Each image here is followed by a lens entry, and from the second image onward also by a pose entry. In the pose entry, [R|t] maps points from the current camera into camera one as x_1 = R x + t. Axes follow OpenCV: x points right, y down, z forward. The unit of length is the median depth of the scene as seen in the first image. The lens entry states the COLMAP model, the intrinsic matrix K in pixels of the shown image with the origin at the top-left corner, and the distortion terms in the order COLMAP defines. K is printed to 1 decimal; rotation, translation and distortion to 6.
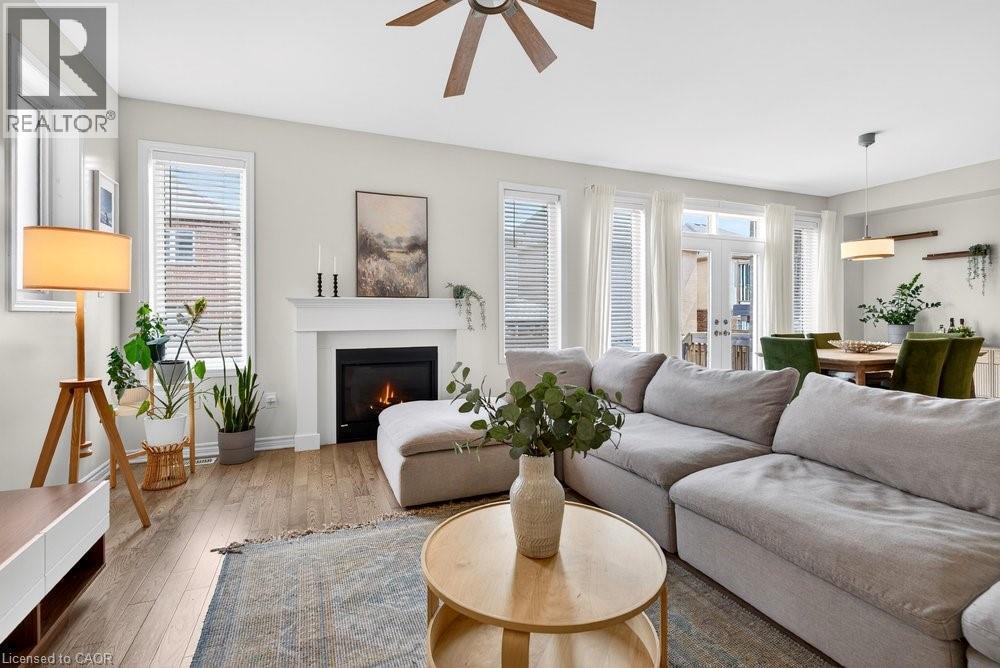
lens RADIAL K [[456.7, 0, 502.5], [0, 456.7, 314.8], [0, 0, 1]] dist [-0.002509, -0.000236]
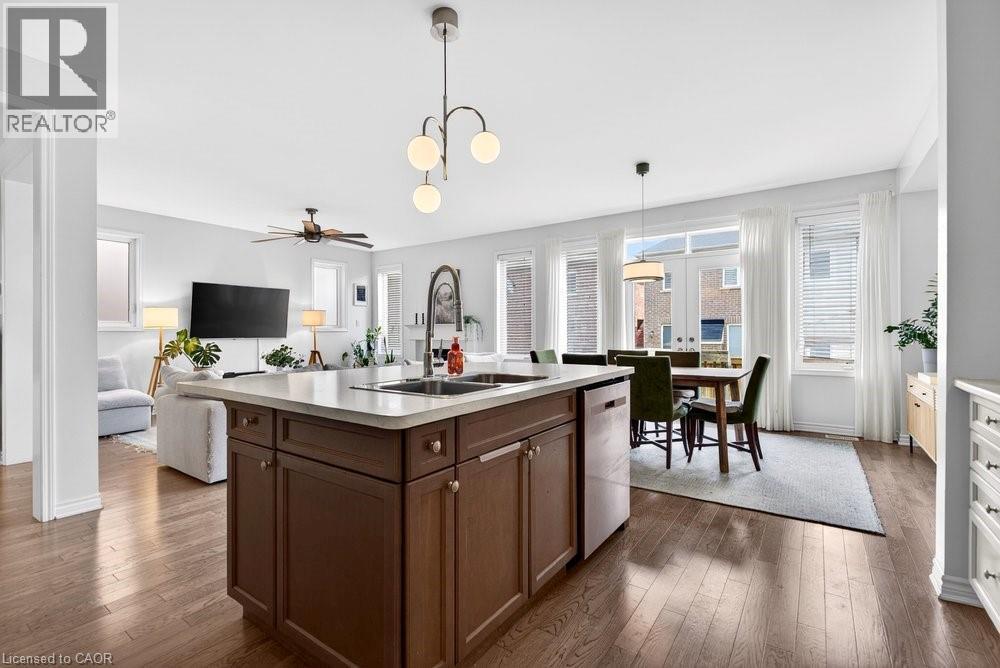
lens RADIAL K [[456.7, 0, 495.3], [0, 456.7, 334.6], [0, 0, 1]] dist [-0.002509, -0.000236]
pose [[0.534335, 0.006190, -0.845250, 1.532936], [0.000737, 0.999969, 0.007789, -0.005909], [0.845273, -0.004785, 0.534314, 0.138603]]
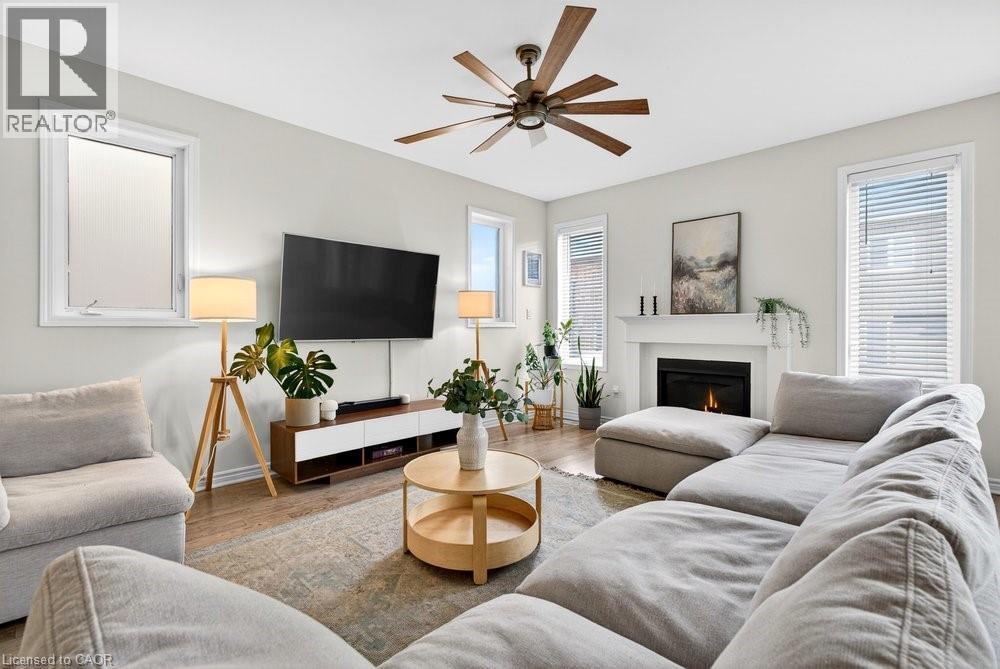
lens RADIAL K [[456.7, 0, 497.9], [0, 456.7, 329.0], [0, 0, 1]] dist [-0.002509, -0.000236]
pose [[0.385893, 0.007966, -0.922509, 0.567251], [-0.001876, 0.999967, 0.007850, -0.009480], [0.922542, -0.001299, 0.385895, 0.135085]]
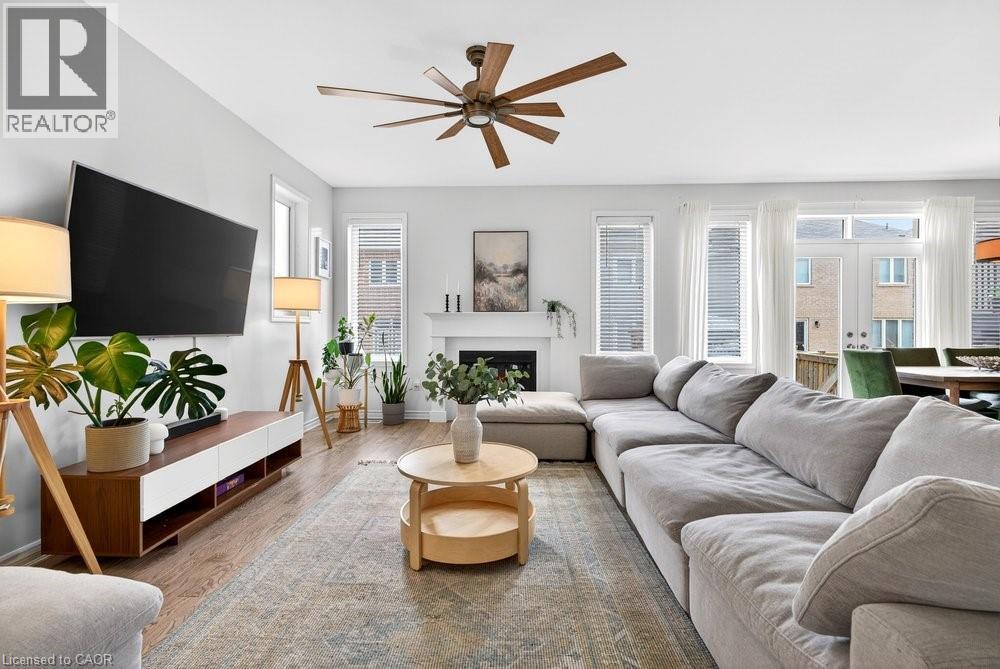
lens RADIAL K [[456.7, 0, 501.2], [0, 456.7, 325.1], [0, 0, 1]] dist [-0.002509, -0.000236]
pose [[0.907376, 0.002608, -0.420312, 0.301294], [-0.004948, 0.999978, -0.004476, 0.005461], [0.420291, 0.006141, 0.907368, -0.164521]]
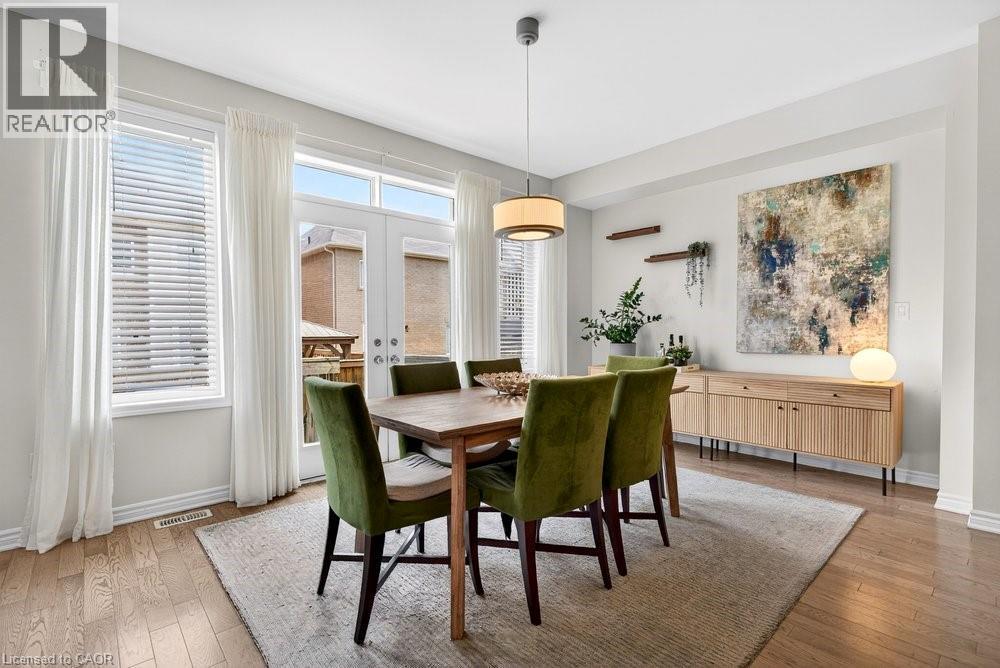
lens RADIAL K [[456.7, 0, 502.7], [0, 456.7, 338.4], [0, 0, 1]] dist [-0.002509, -0.000236]
pose [[0.940437, -0.008043, 0.339872, 0.572106], [0.003347, 0.999891, 0.014401, 0.001598], [-0.339950, -0.012406, 0.940362, 0.457082]]
